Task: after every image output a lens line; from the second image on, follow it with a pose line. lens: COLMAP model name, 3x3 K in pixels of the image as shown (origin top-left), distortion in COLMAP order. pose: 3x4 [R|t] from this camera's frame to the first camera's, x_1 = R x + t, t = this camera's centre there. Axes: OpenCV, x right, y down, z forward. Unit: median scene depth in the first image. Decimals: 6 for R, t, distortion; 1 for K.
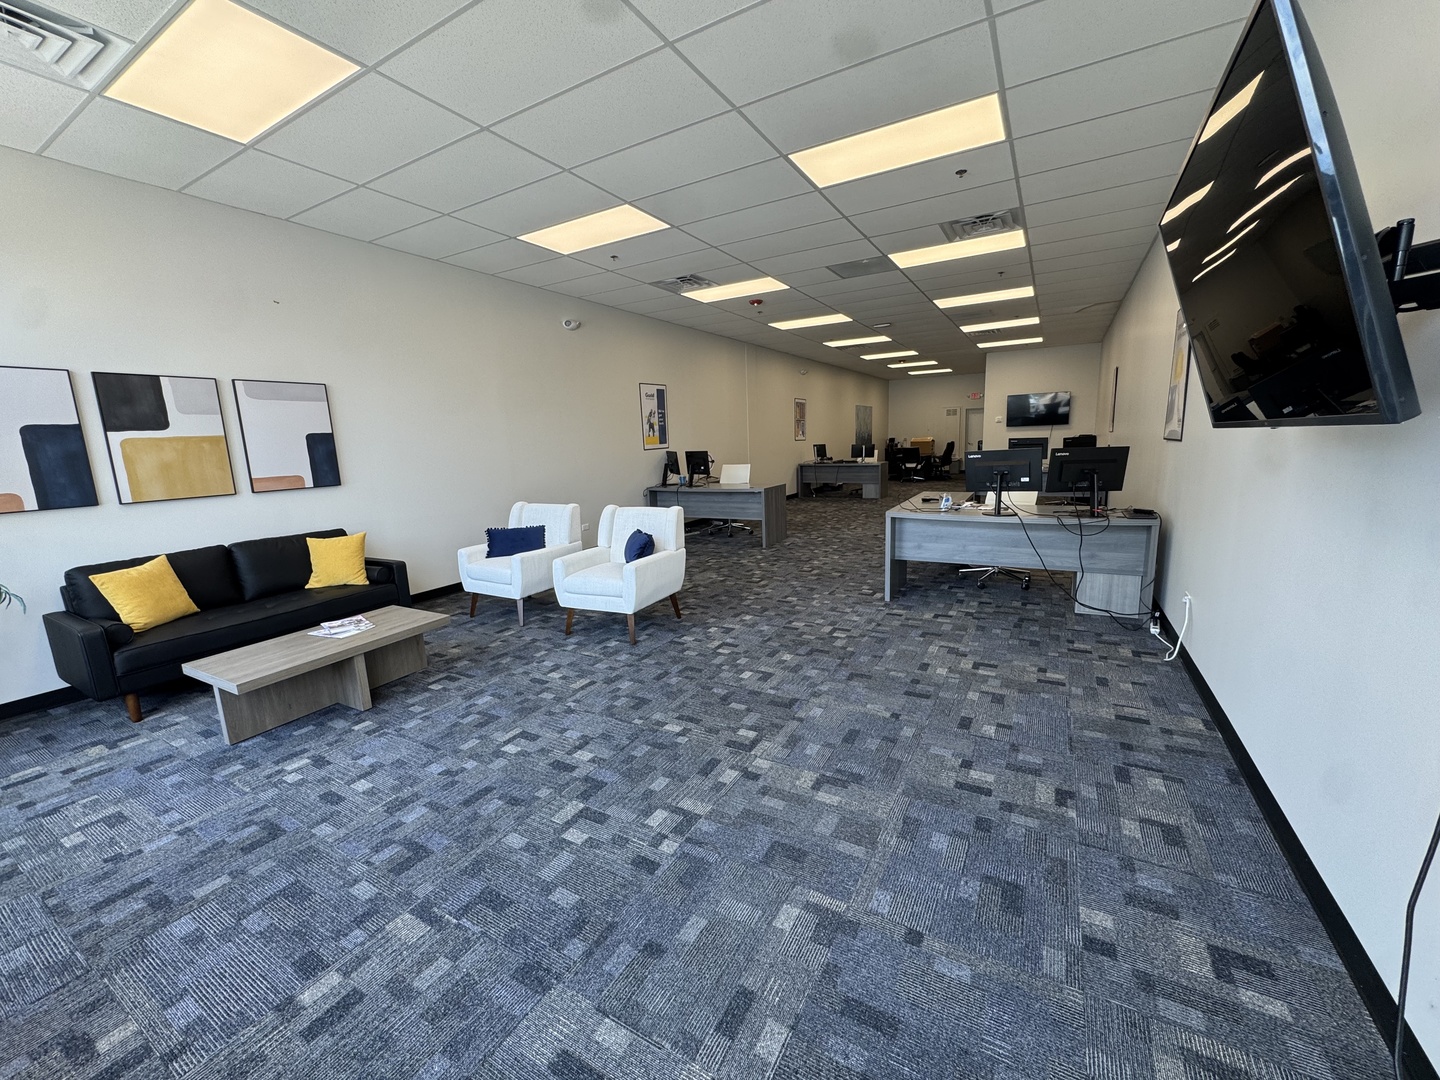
lens RADIAL K [[577.5, 0, 720.0], [0, 577.5, 540.0], [0, 0, 1]] dist [-0.004186, 0.000601]
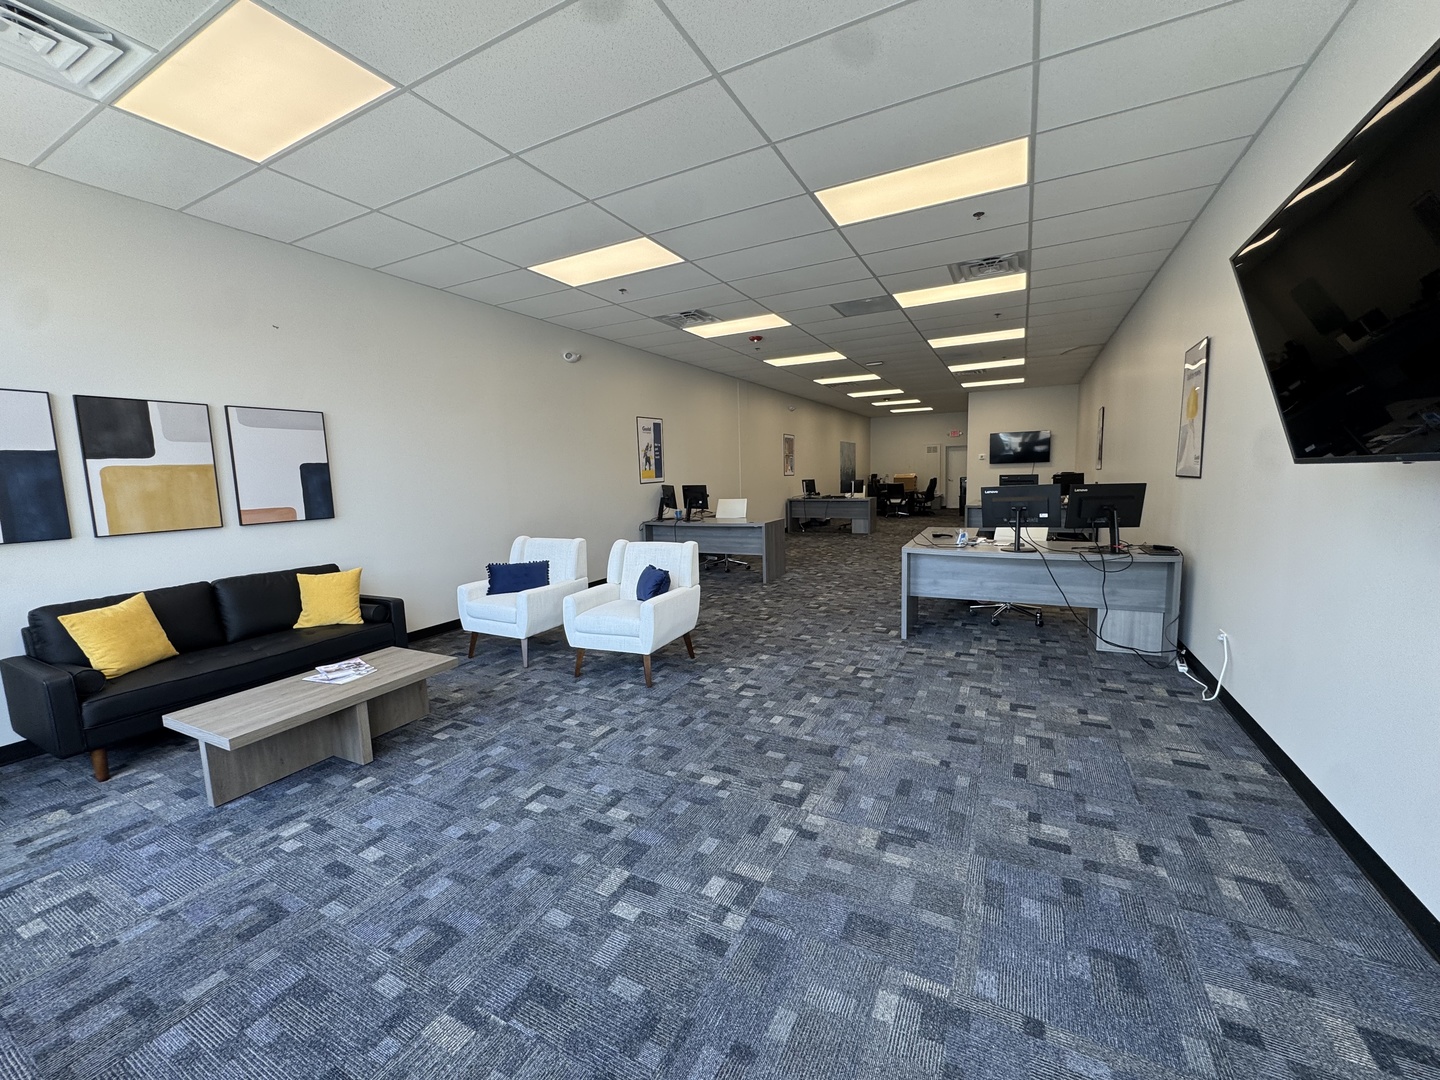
lens RADIAL K [[577.5, 0, 720.0], [0, 577.5, 540.0], [0, 0, 1]] dist [-0.004186, 0.000601]
pose [[0.999056, 0.003094, 0.043327, -0.100658], [-0.000509, 0.998225, -0.059550, -0.004373], [-0.043435, 0.059472, 0.997285, 0.048622]]
